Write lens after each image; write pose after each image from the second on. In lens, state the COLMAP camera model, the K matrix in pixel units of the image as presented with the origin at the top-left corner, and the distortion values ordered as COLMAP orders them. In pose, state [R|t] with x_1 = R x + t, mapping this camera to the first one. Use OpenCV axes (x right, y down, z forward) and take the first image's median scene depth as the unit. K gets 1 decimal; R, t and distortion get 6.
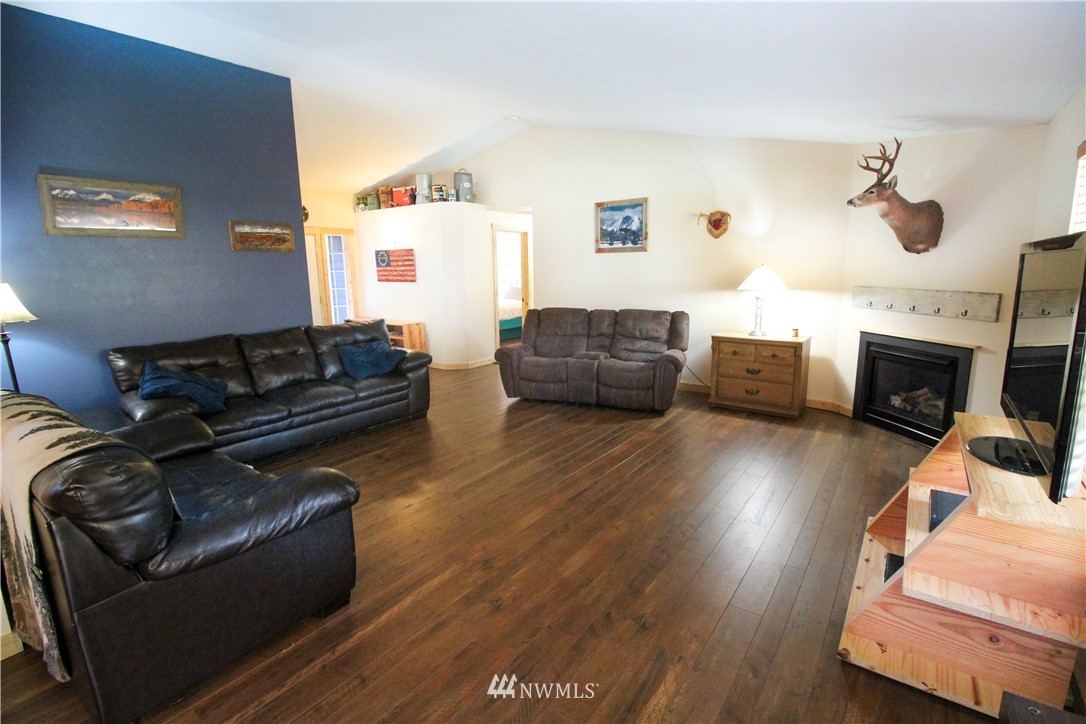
lens RADIAL K [[520.1, 0, 543.0], [0, 520.1, 362.0], [0, 0, 1]] dist [-0.019632, -0.000456]
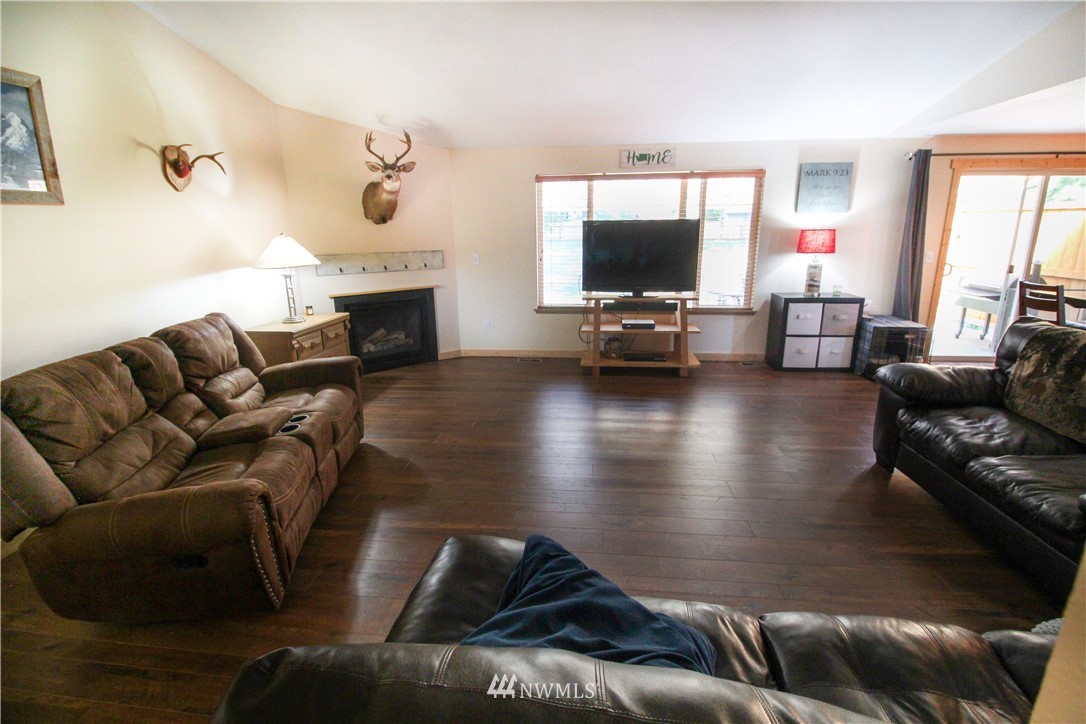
lens RADIAL K [[520.1, 0, 543.0], [0, 520.1, 362.0], [0, 0, 1]] dist [-0.019632, -0.000456]
pose [[-0.509968, -0.206437, 0.835055, -0.484588], [0.157917, 0.931808, 0.326795, -0.200963], [-0.845574, 0.298524, -0.442592, 1.071991]]
